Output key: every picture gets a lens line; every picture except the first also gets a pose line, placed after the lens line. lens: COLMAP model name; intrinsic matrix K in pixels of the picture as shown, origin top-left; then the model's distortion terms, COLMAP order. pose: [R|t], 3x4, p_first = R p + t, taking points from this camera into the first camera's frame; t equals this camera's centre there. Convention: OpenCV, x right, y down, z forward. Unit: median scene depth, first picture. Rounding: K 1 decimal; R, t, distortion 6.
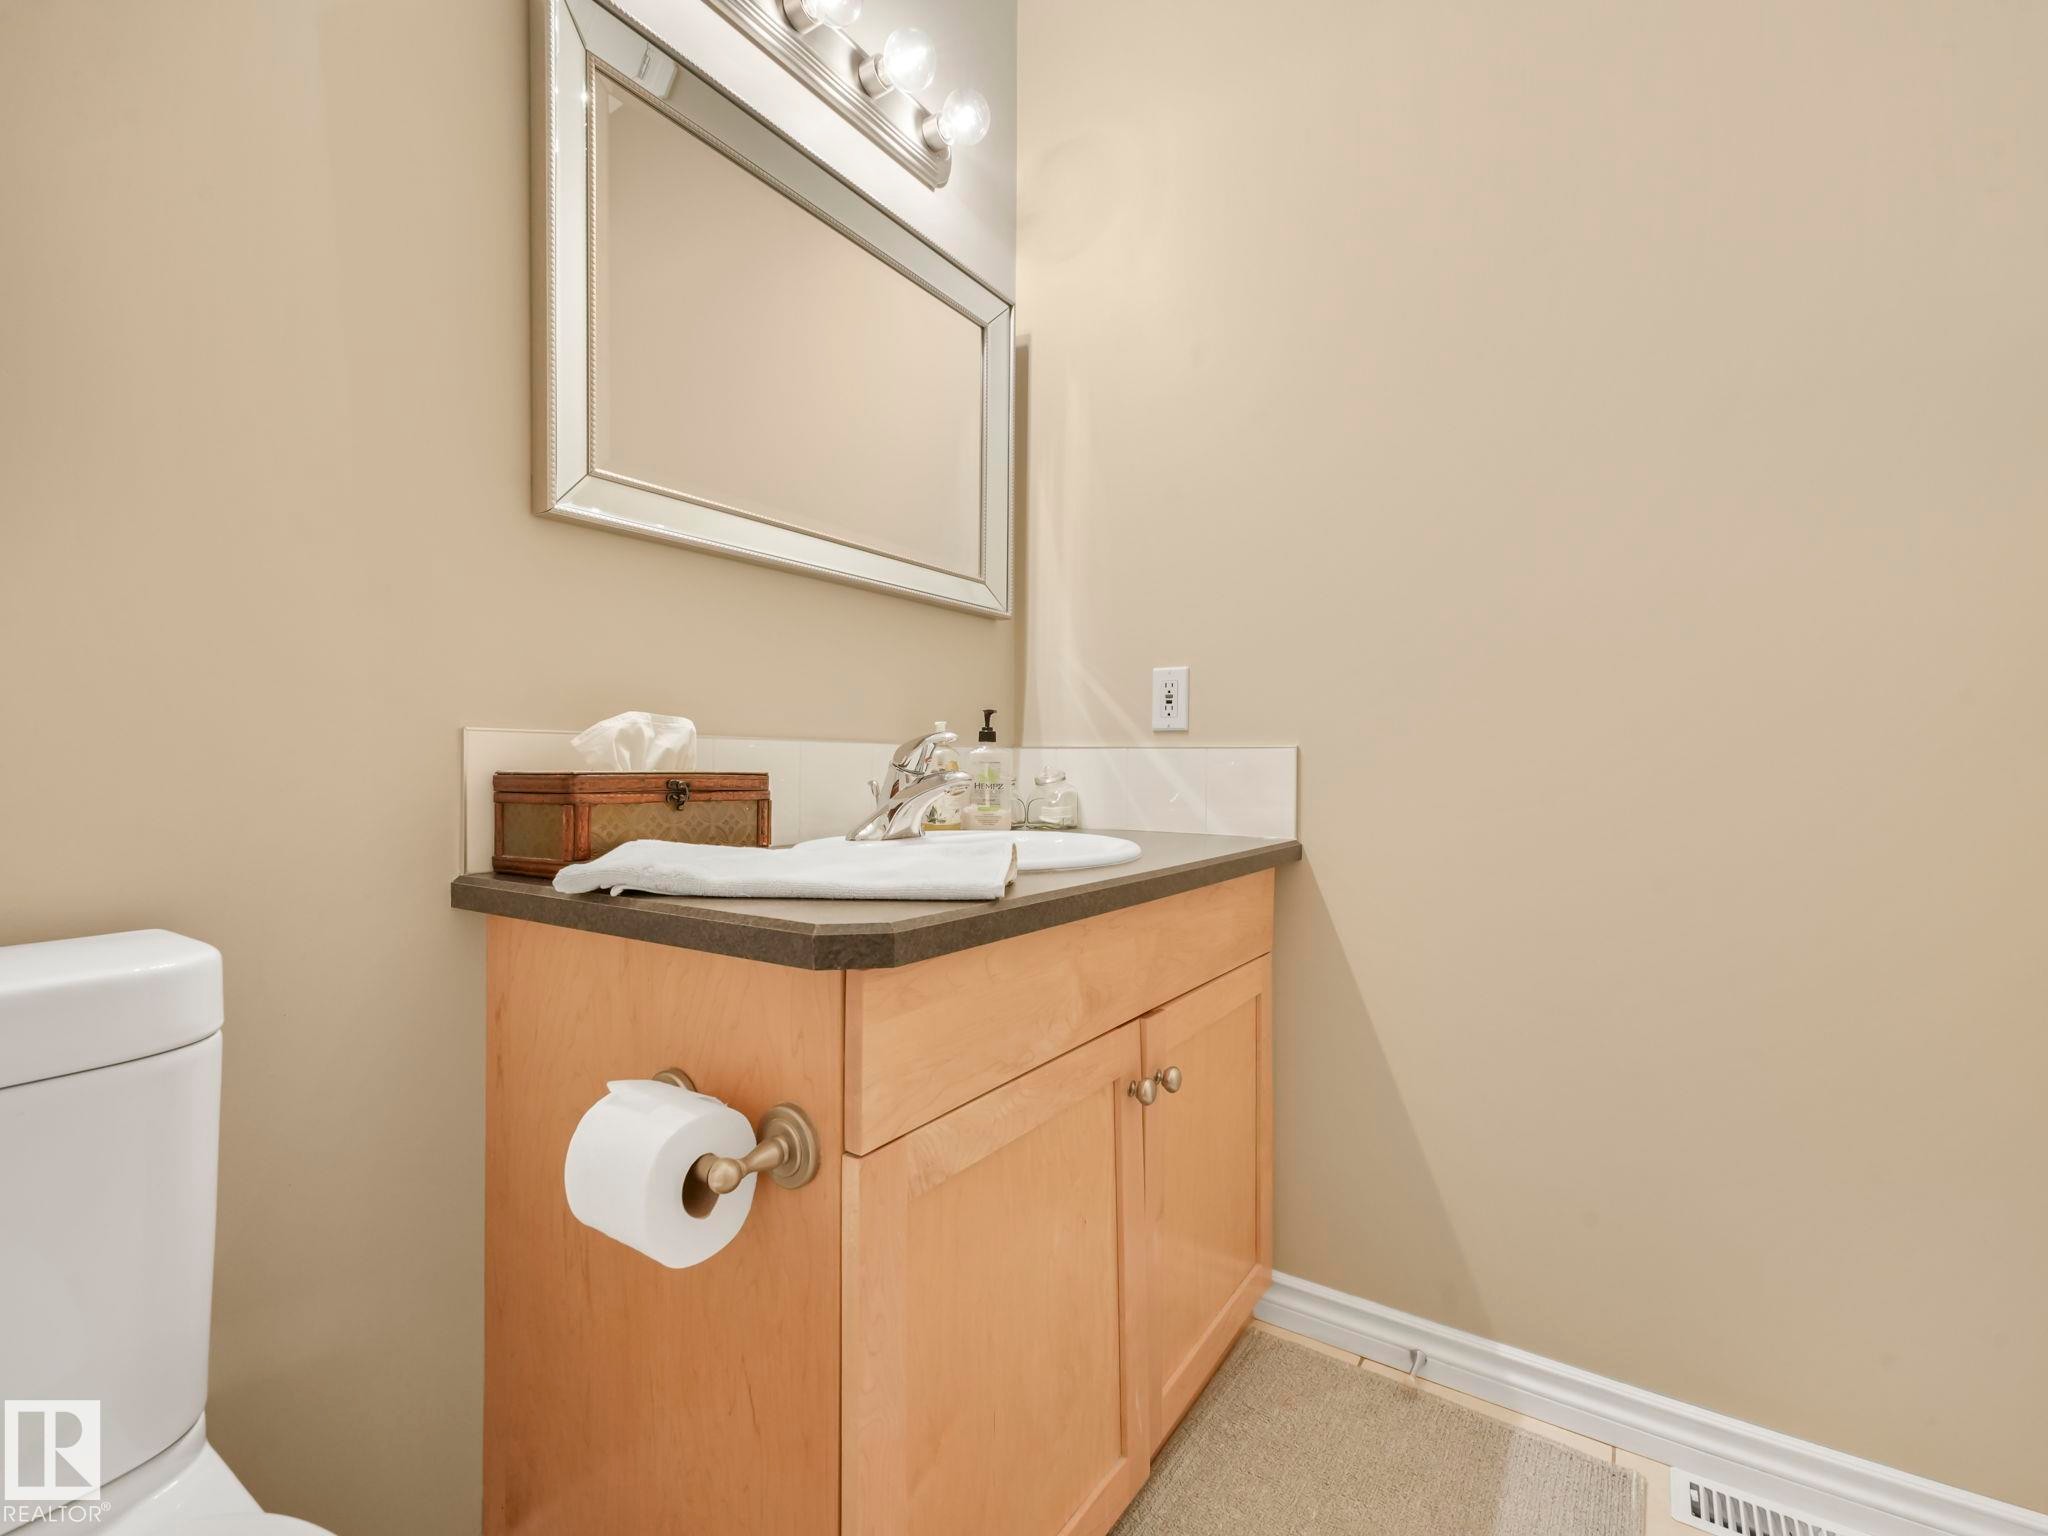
lens RADIAL K [[946.5, 0, 1018.2], [0, 946.5, 760.1], [0, 0, 1]] dist [0.026945, -0.013620]
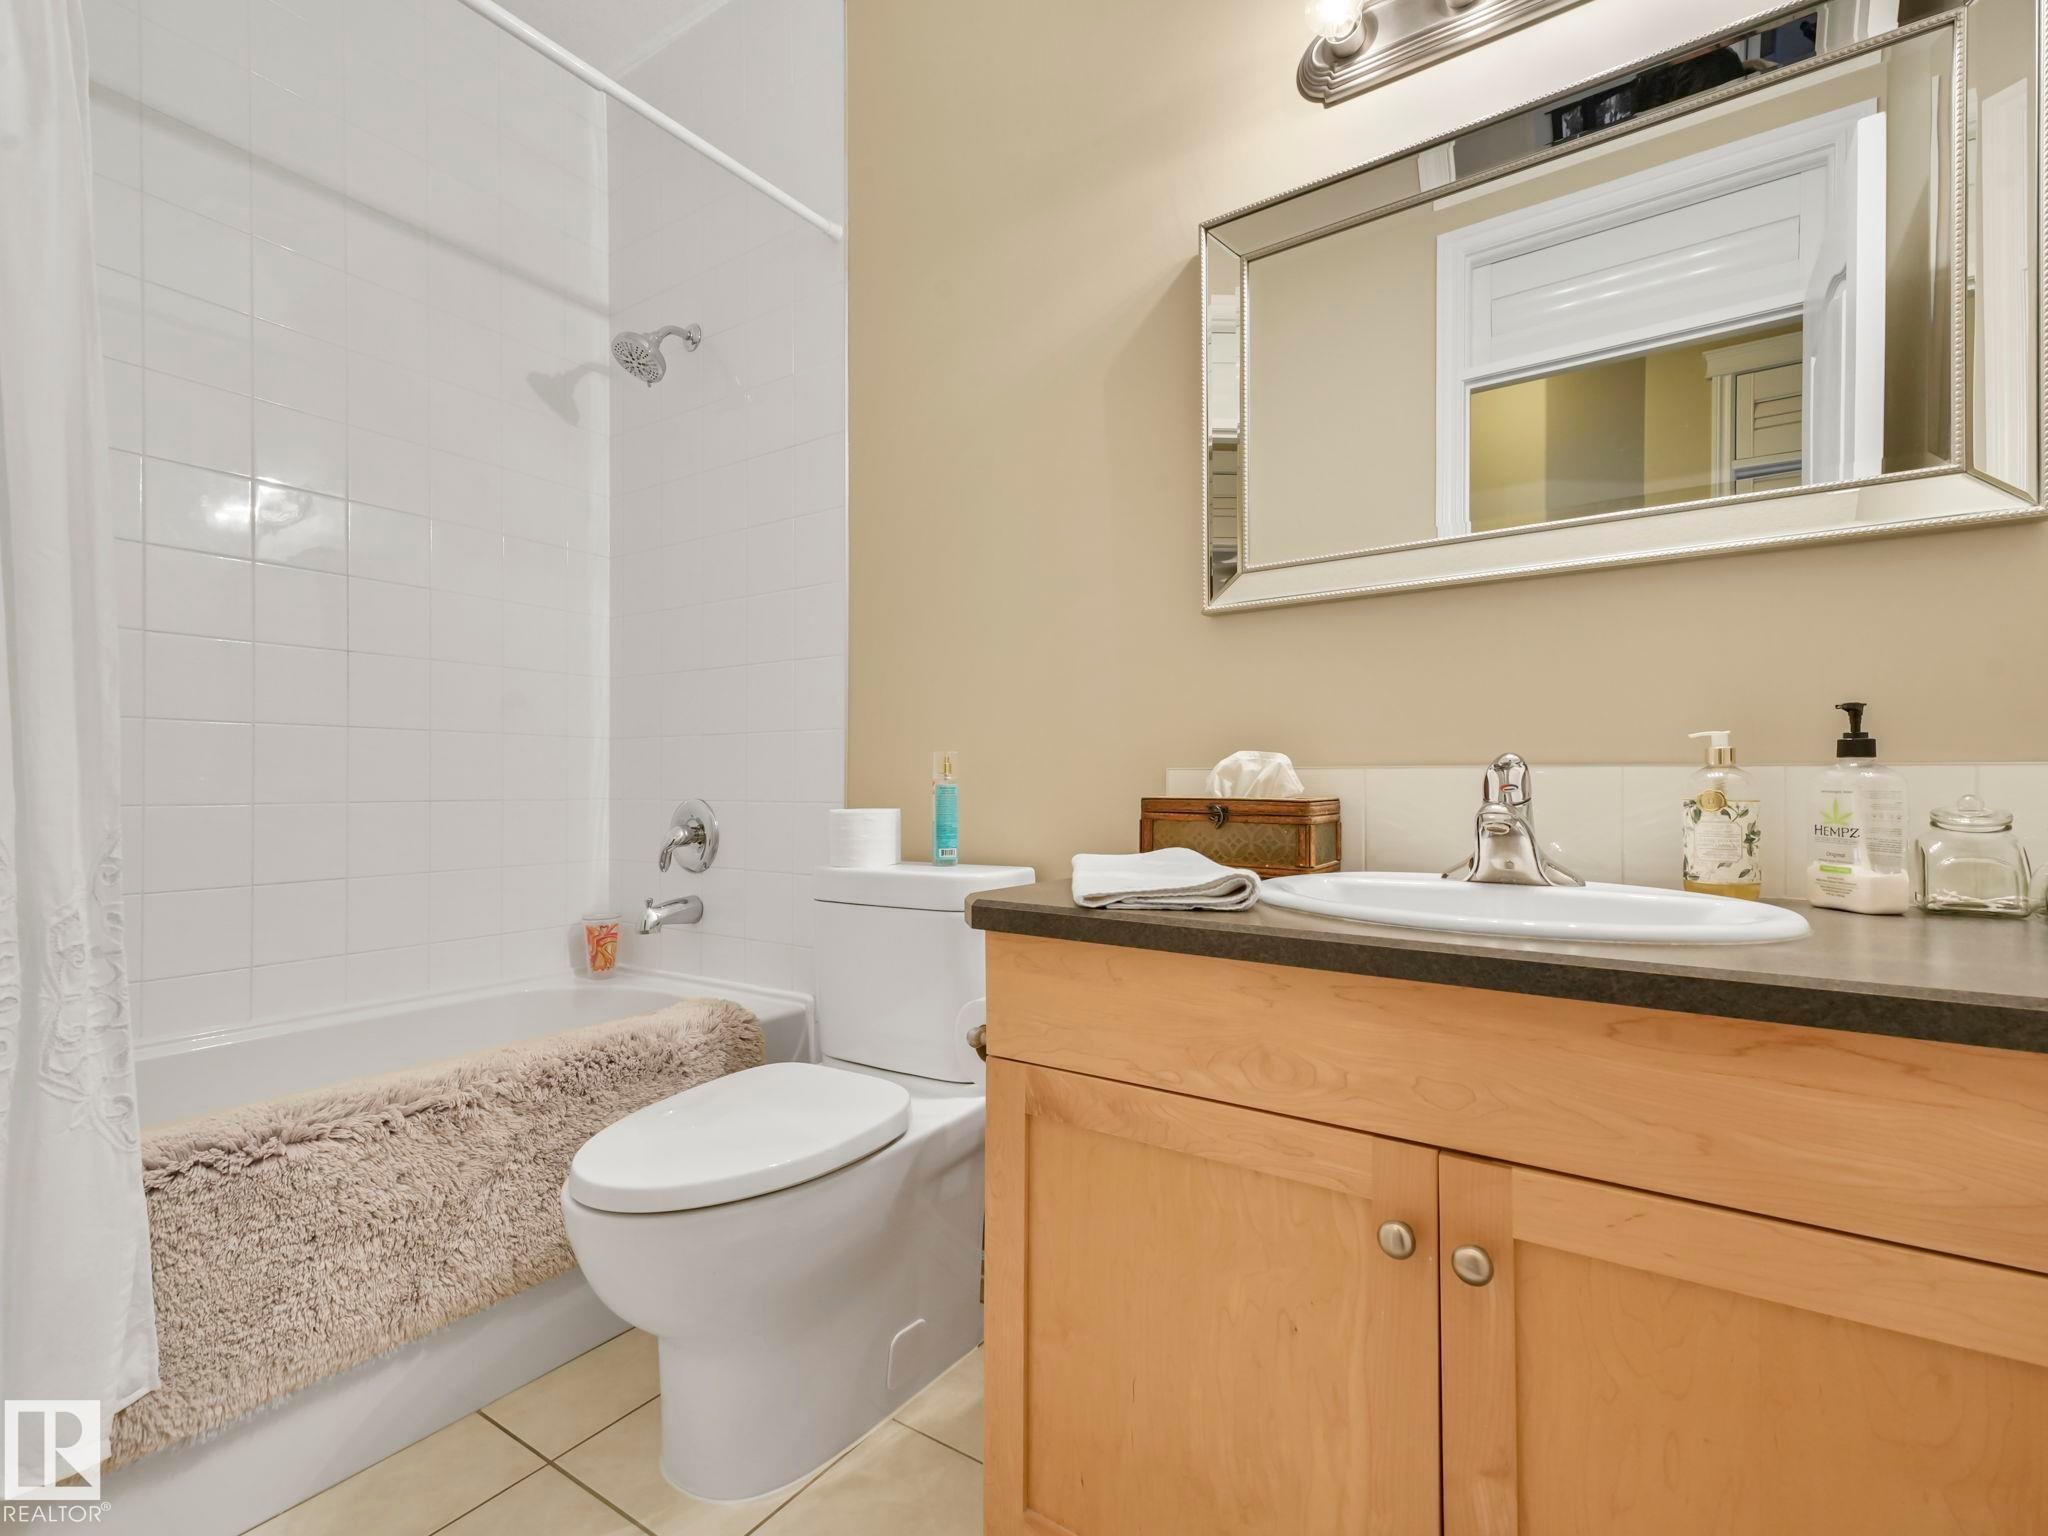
lens RADIAL K [[946.5, 0, 1018.2], [0, 946.5, 760.1], [0, 0, 1]] dist [0.026945, -0.013620]
pose [[-0.038895, -0.034950, -0.998632, 0.888677], [0.001259, 0.999386, -0.035026, 0.005078], [0.999243, -0.002620, -0.038827, 0.736714]]
